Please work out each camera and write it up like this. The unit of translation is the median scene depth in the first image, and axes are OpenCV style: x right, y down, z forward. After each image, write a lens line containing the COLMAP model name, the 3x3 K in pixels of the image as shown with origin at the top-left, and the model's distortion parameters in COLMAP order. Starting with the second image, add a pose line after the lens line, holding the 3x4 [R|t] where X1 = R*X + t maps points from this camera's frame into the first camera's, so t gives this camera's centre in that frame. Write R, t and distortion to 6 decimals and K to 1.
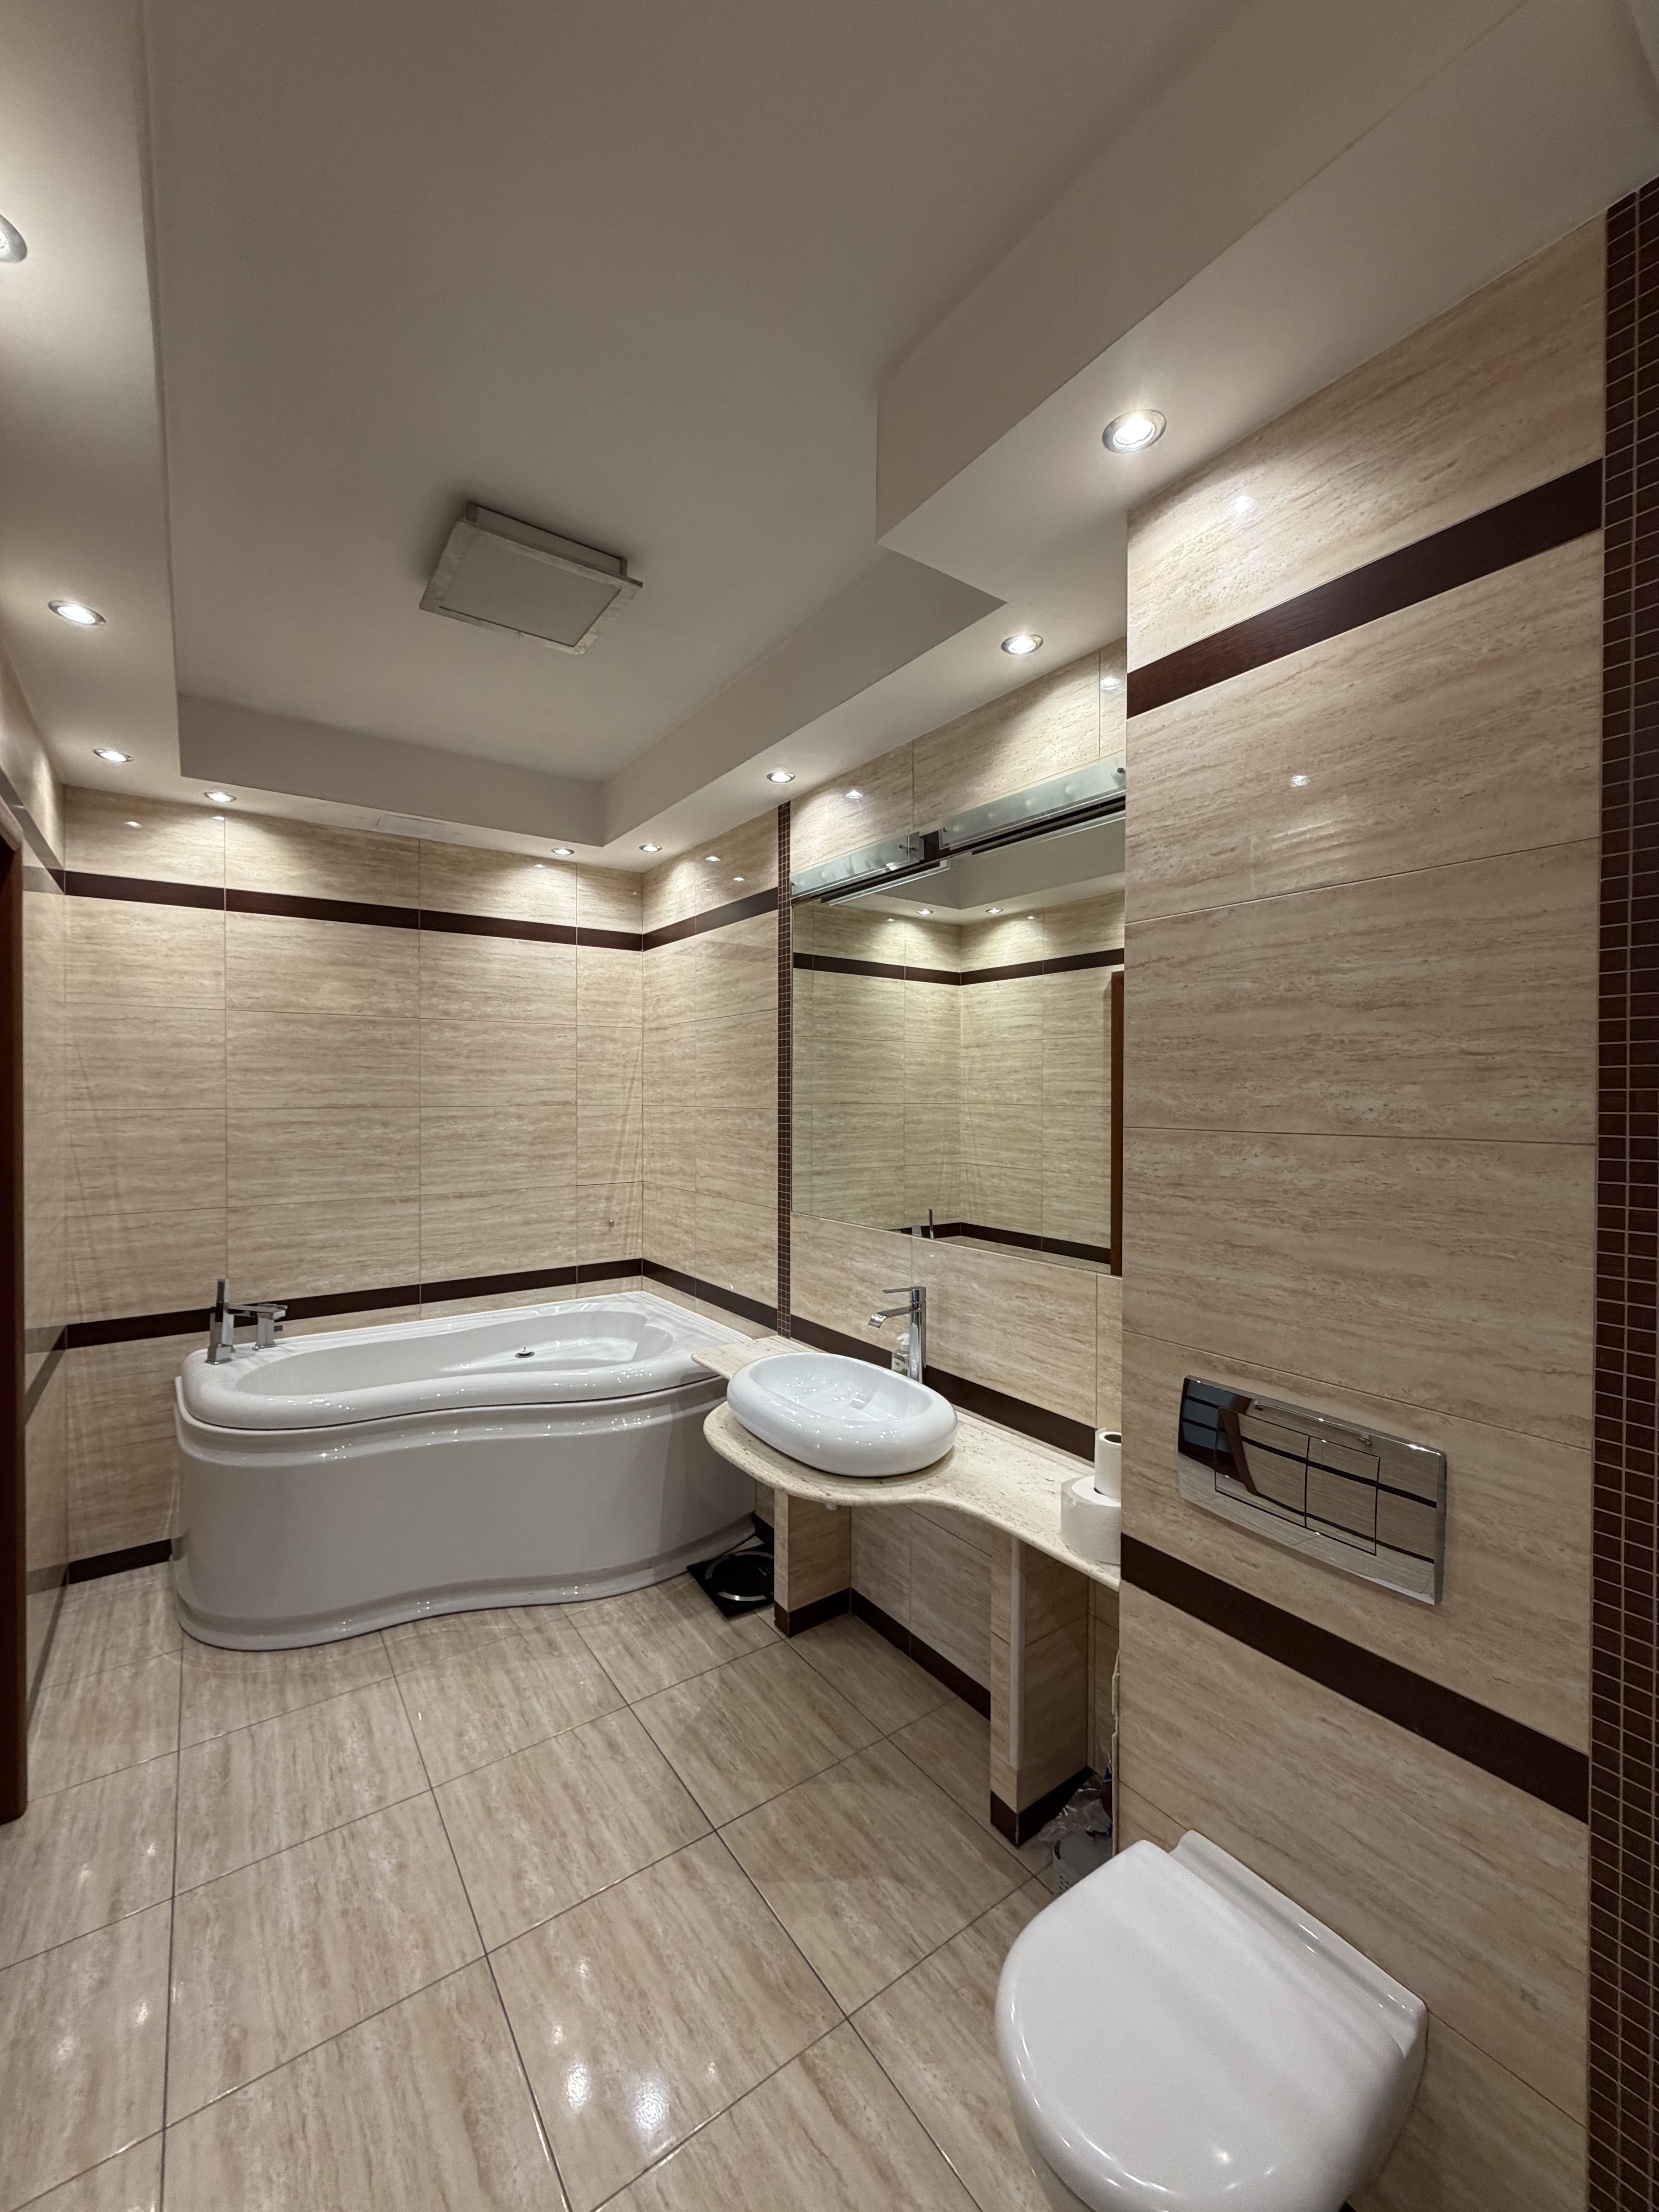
lens RADIAL K [[876.3, 0, 822.7], [0, 876.3, 1099.8], [0, 0, 1]] dist [-0.002673, 0.000385]
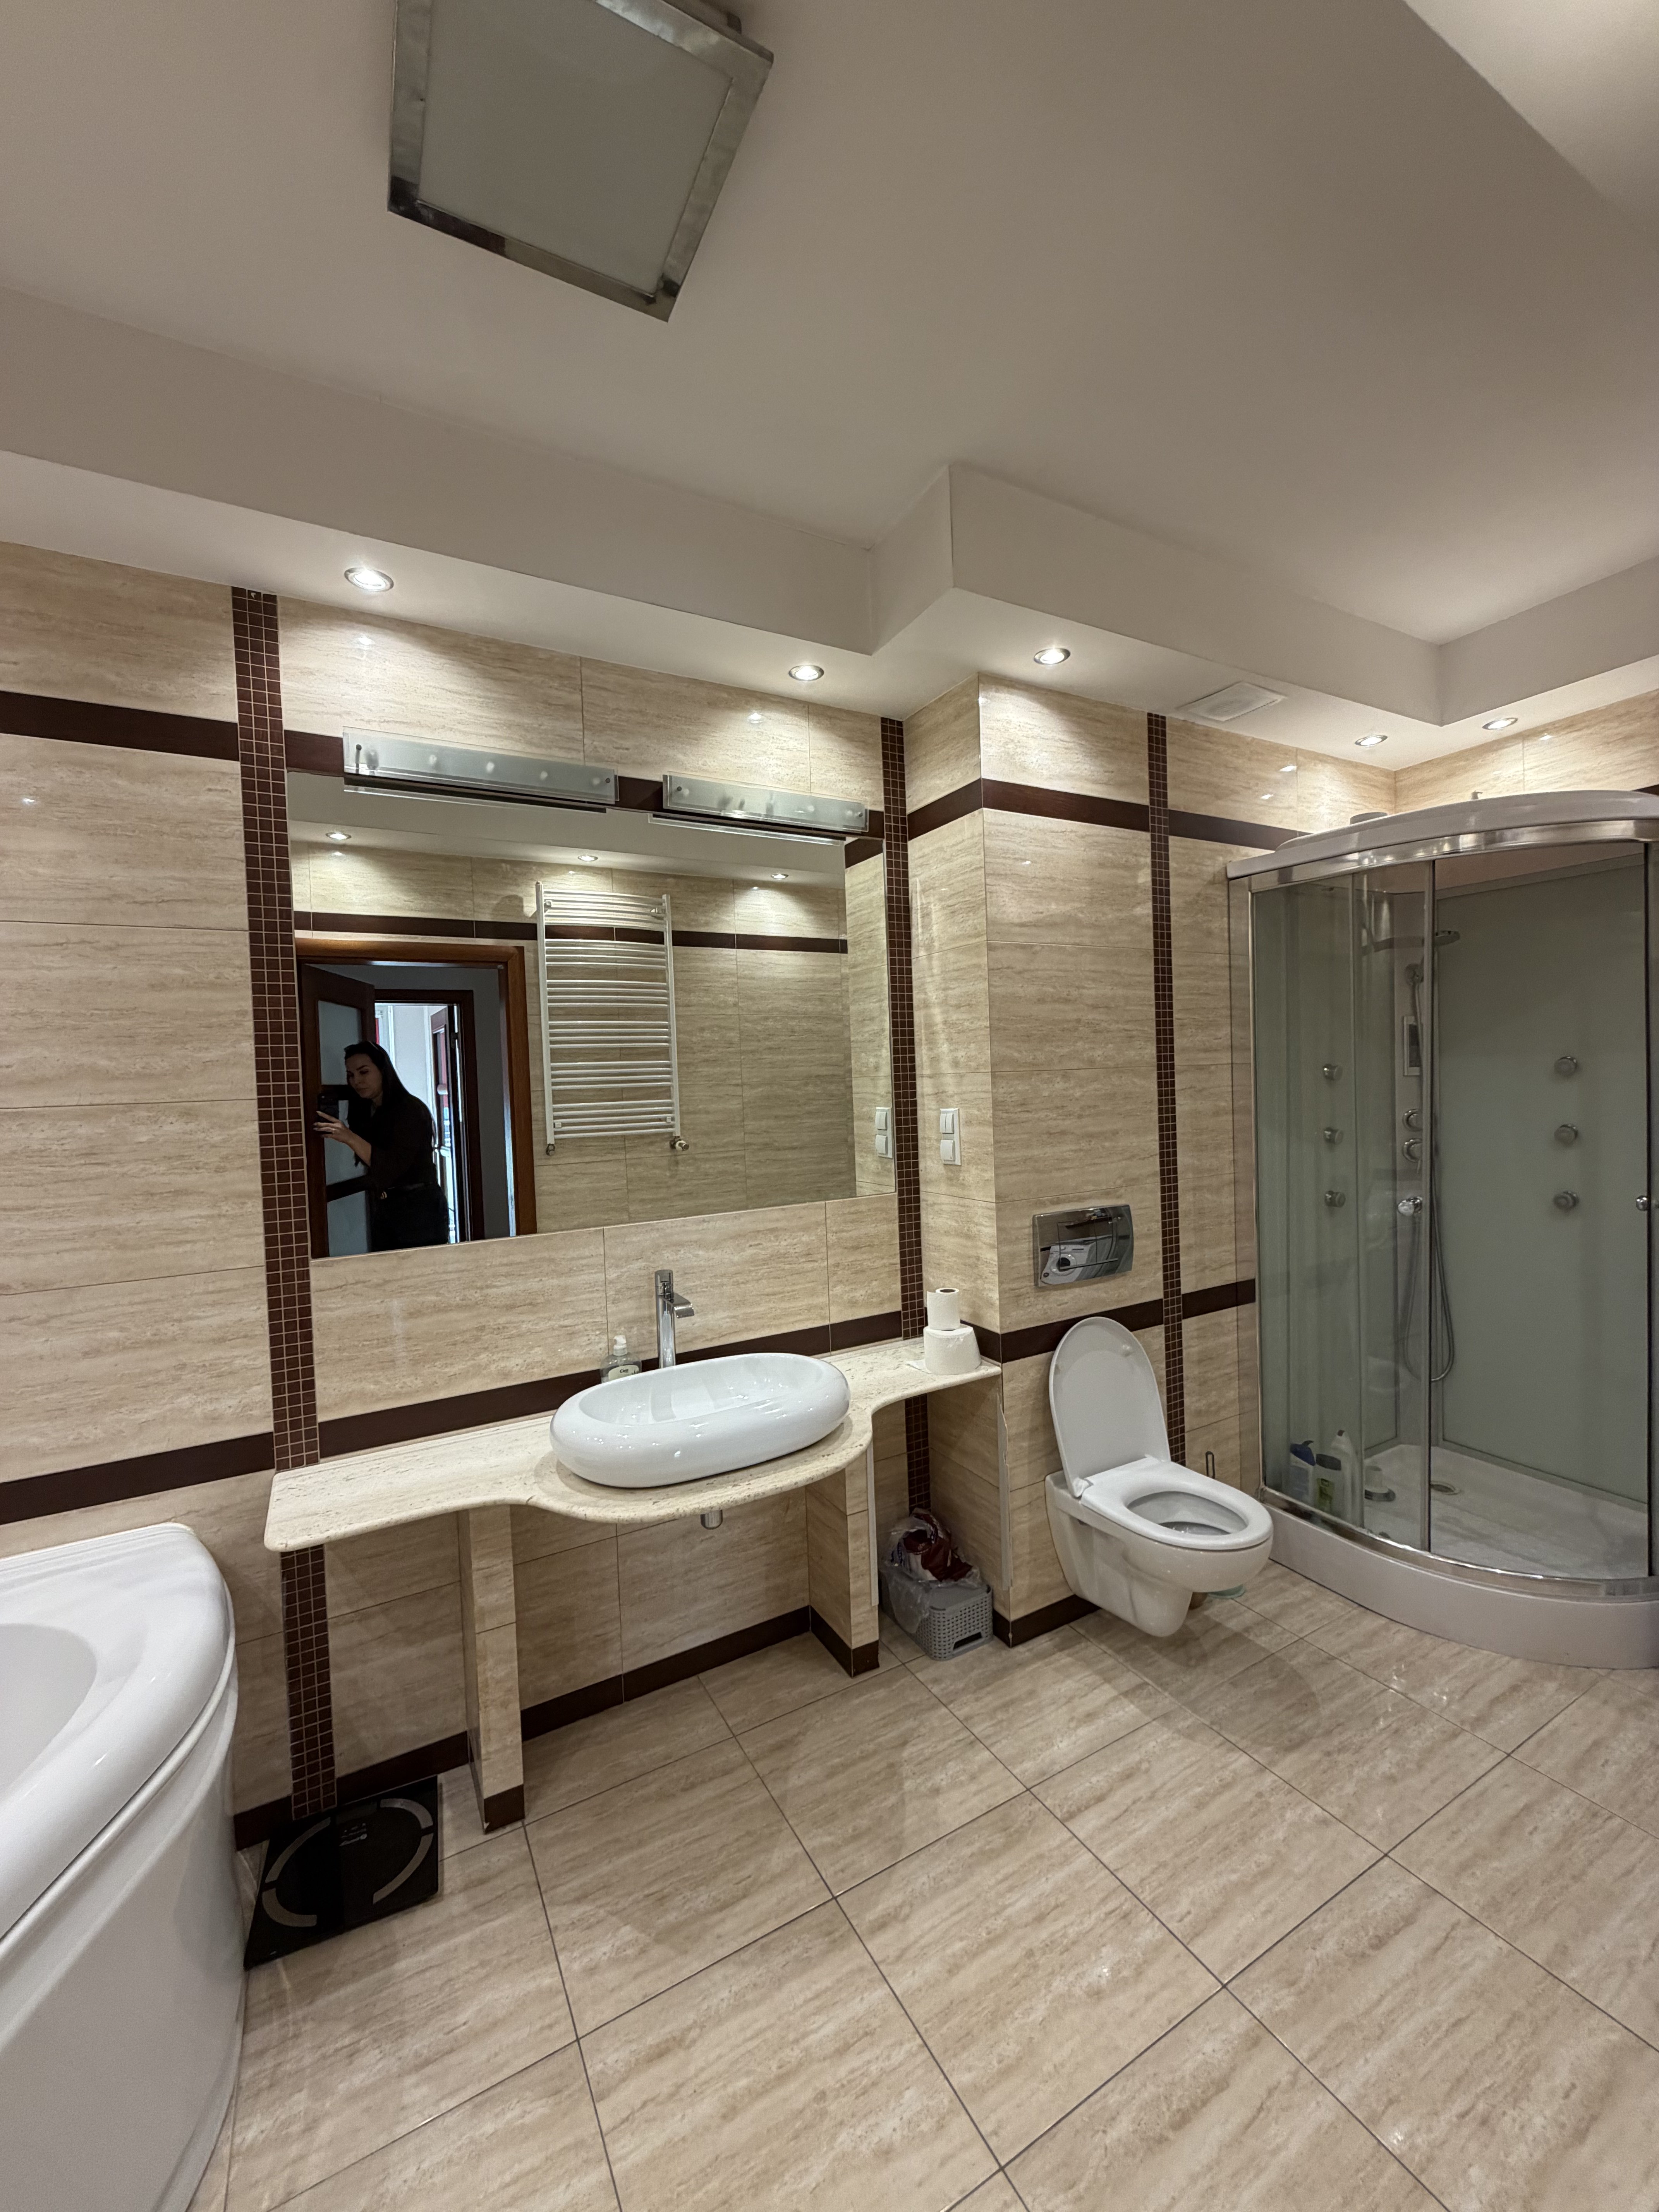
lens RADIAL K [[876.3, 0, 823.7], [0, 876.3, 1111.4], [0, 0, 1]] dist [-0.002673, 0.000385]
pose [[0.112434, -0.031820, 0.993150, -0.945378], [0.048241, 0.998483, 0.026530, 0.034794], [-0.992488, 0.044928, 0.113798, 0.864542]]
